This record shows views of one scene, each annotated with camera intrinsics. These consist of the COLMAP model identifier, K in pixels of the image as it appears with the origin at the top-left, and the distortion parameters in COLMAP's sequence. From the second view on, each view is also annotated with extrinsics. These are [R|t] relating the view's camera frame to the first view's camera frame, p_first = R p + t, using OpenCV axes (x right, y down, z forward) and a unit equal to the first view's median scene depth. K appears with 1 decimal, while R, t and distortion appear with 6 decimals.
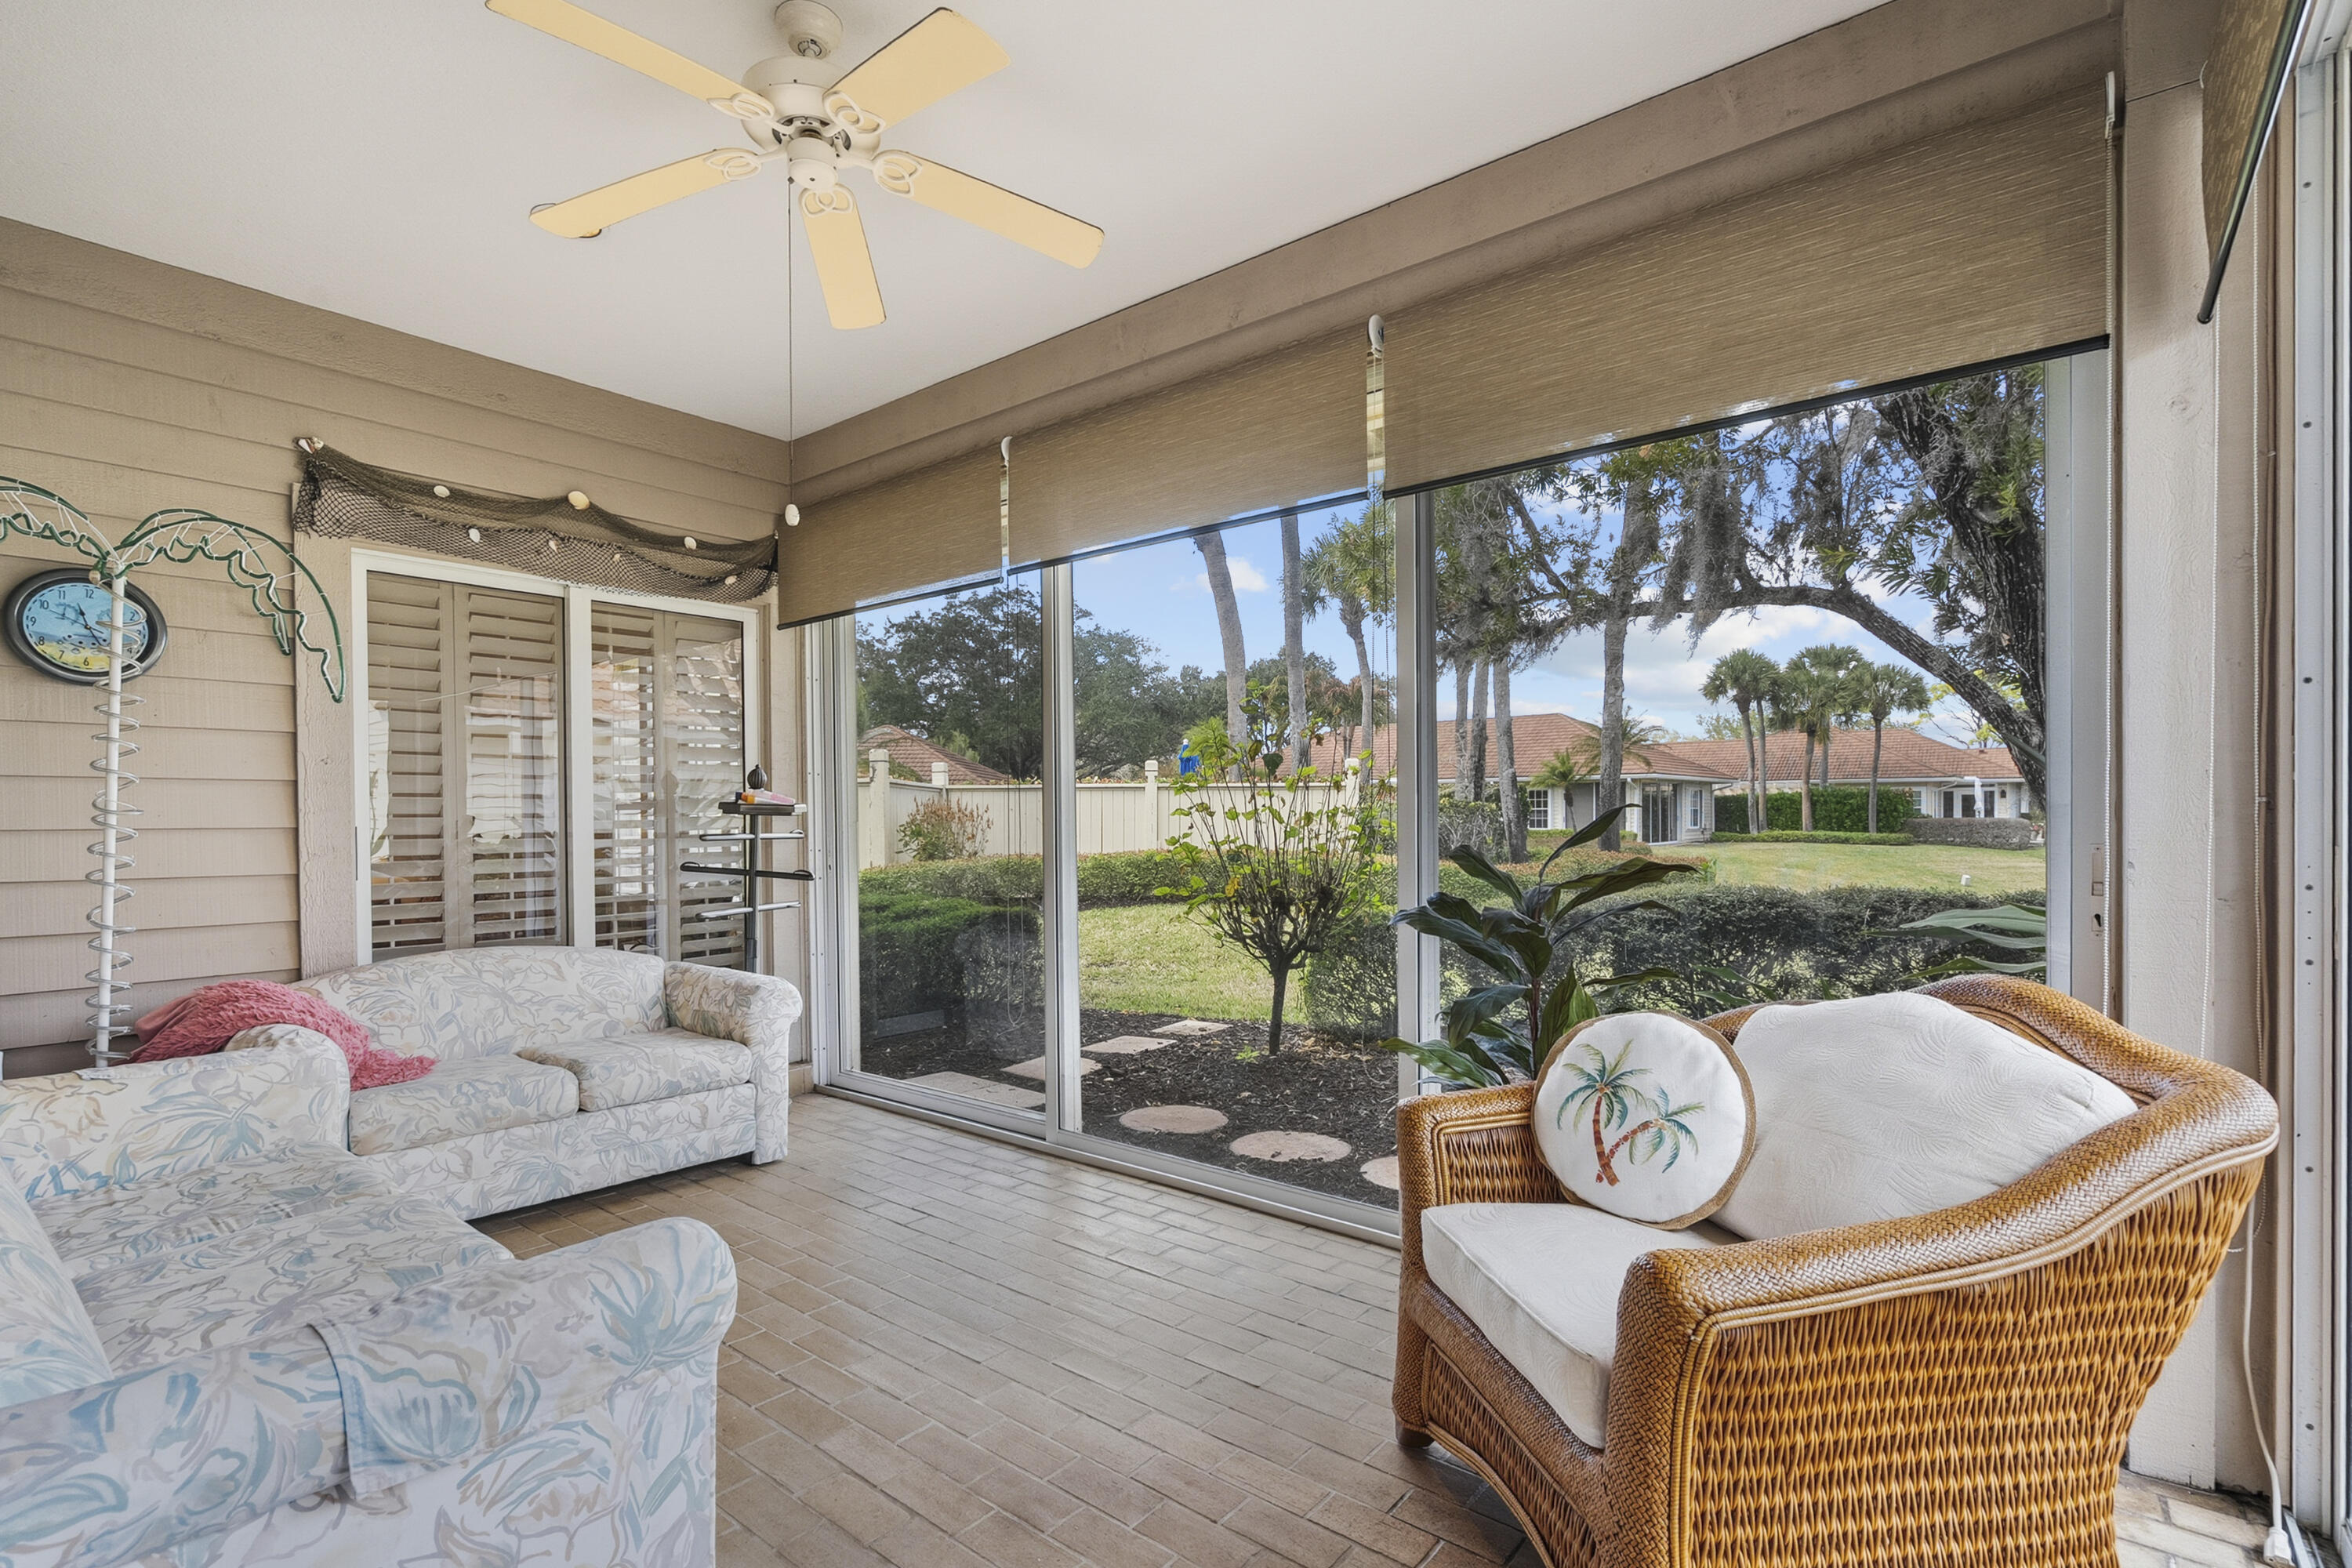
lens RADIAL K [[1081.4, 0, 1177.9], [0, 1081.4, 826.0], [0, 0, 1]] dist [-0.002662, 0.000280]
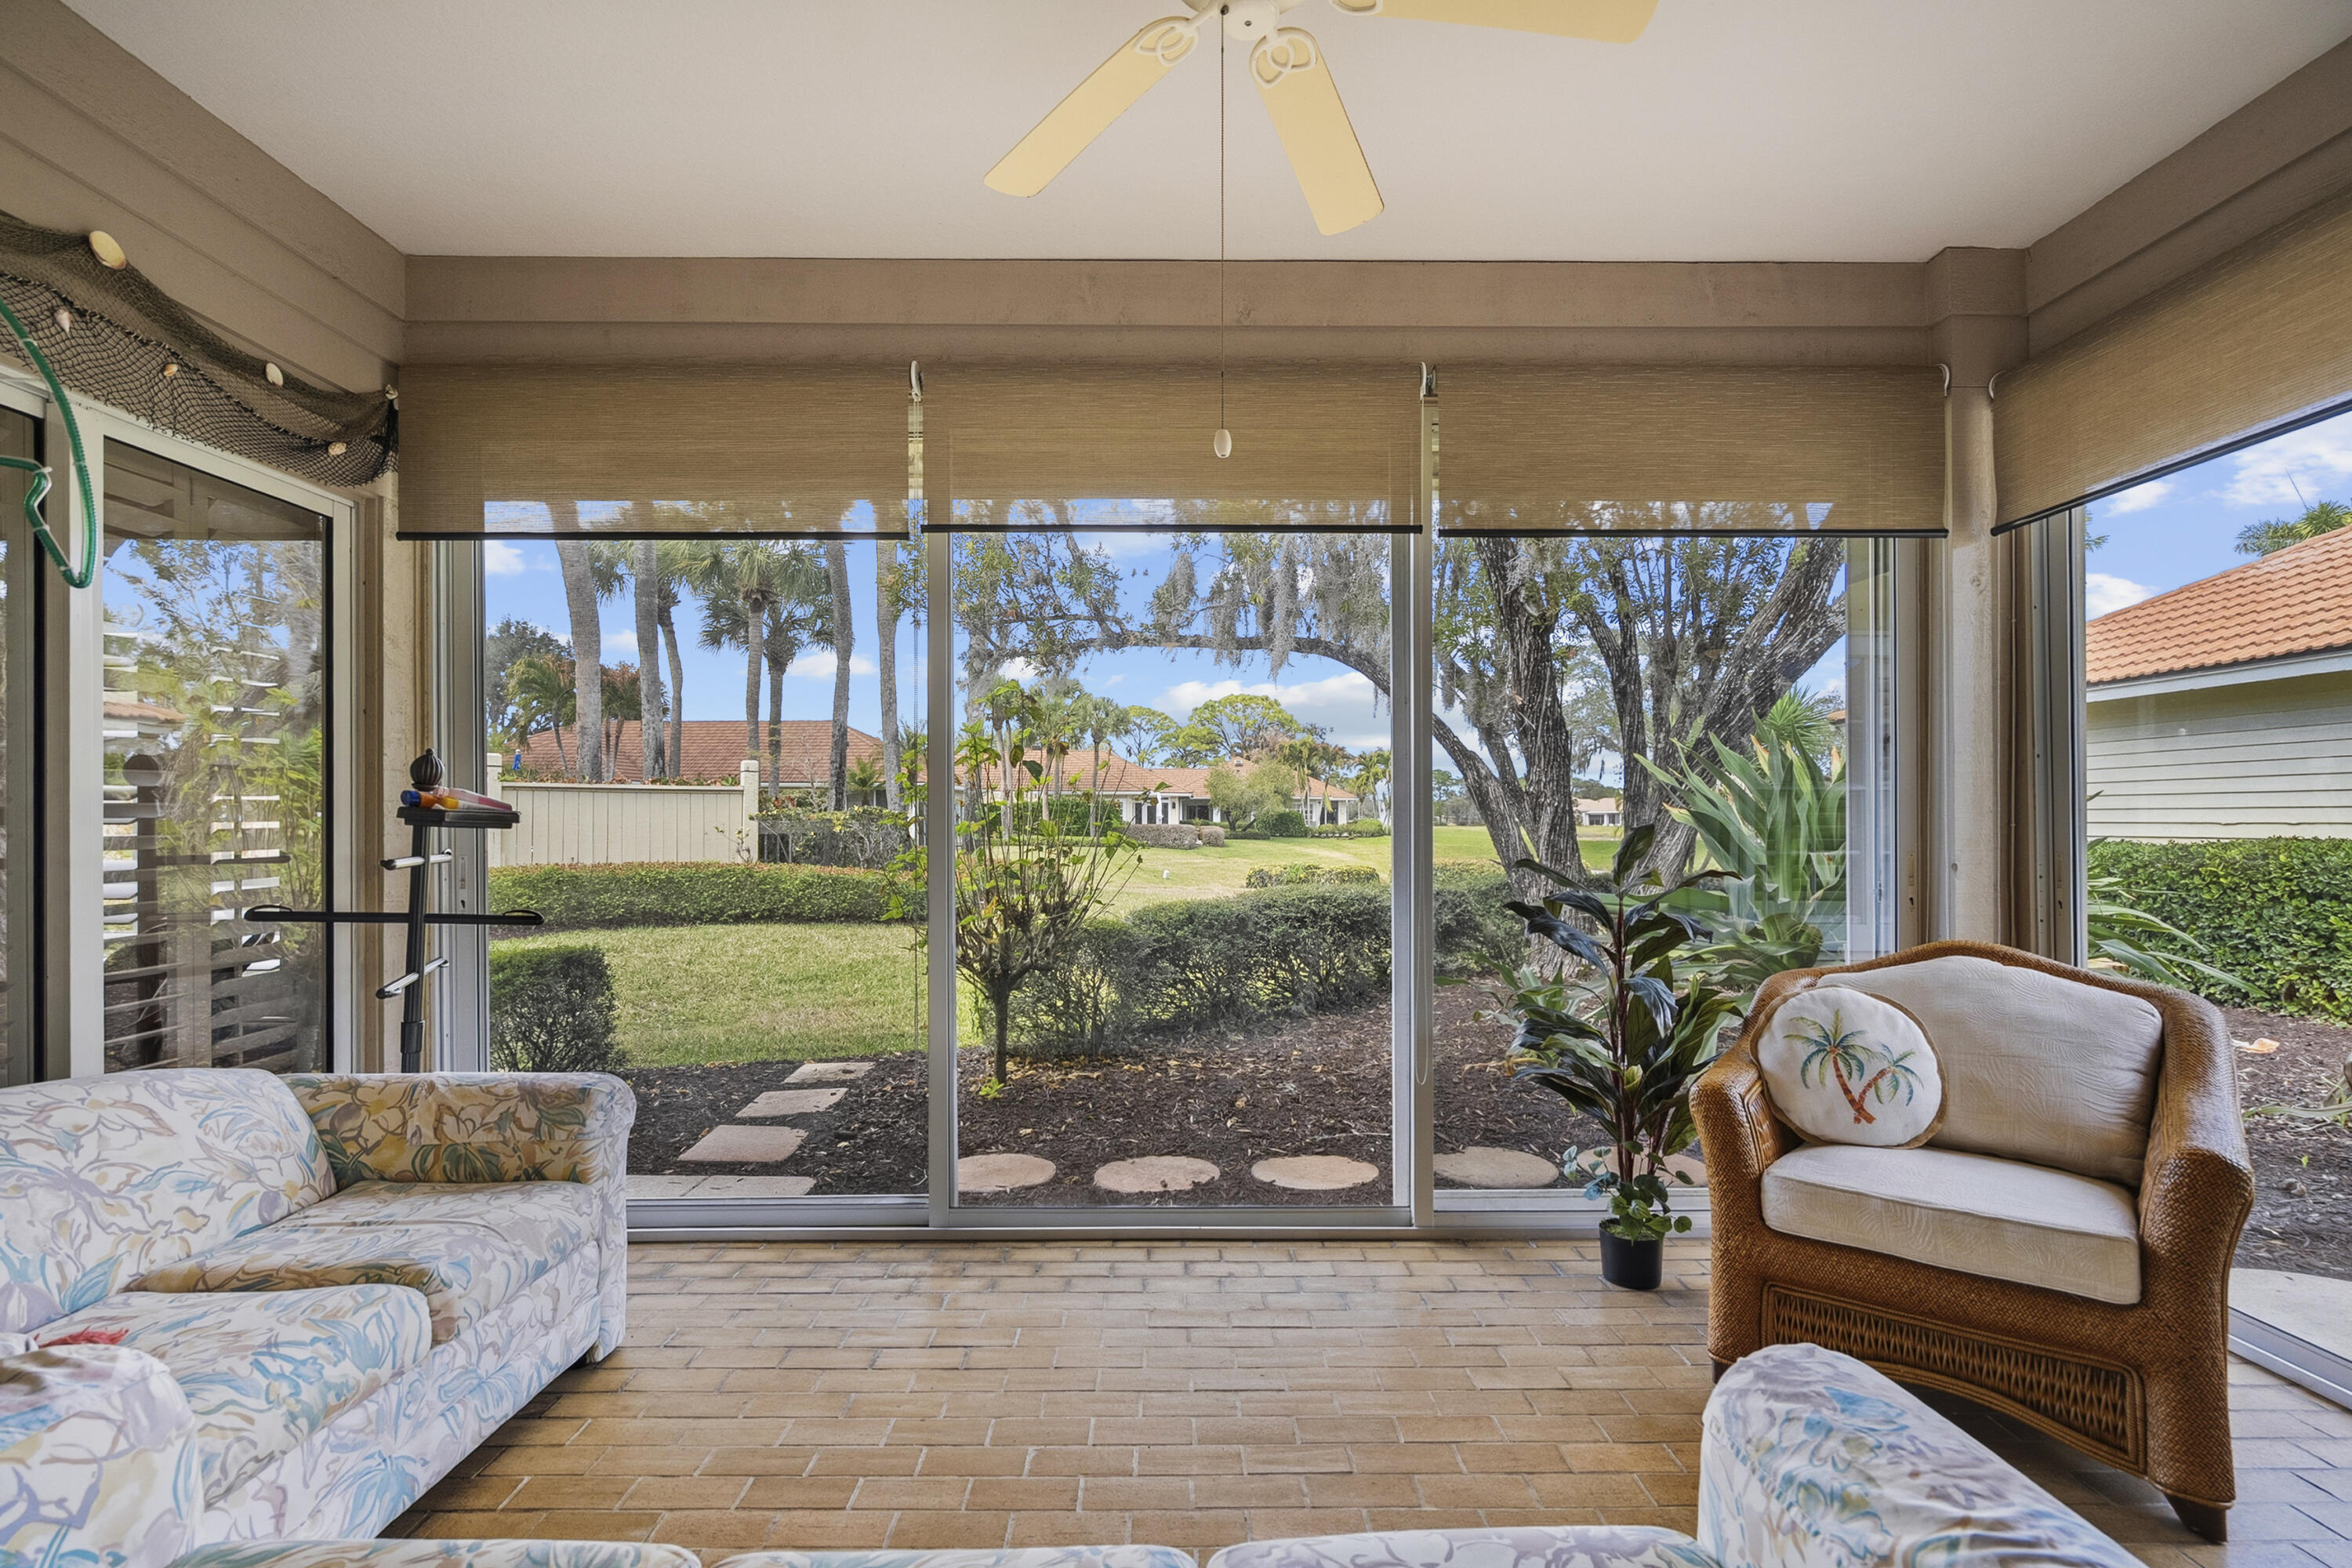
lens RADIAL K [[1076.8, 0, 1170.3], [0, 1076.8, 818.2], [0, 0, 1]] dist [-0.002122, 0.000602]
pose [[0.772151, 0.006051, 0.635411, -0.498488], [0.001076, 0.999941, -0.010830, -0.008849], [-0.635439, 0.009046, 0.772098, 0.251260]]
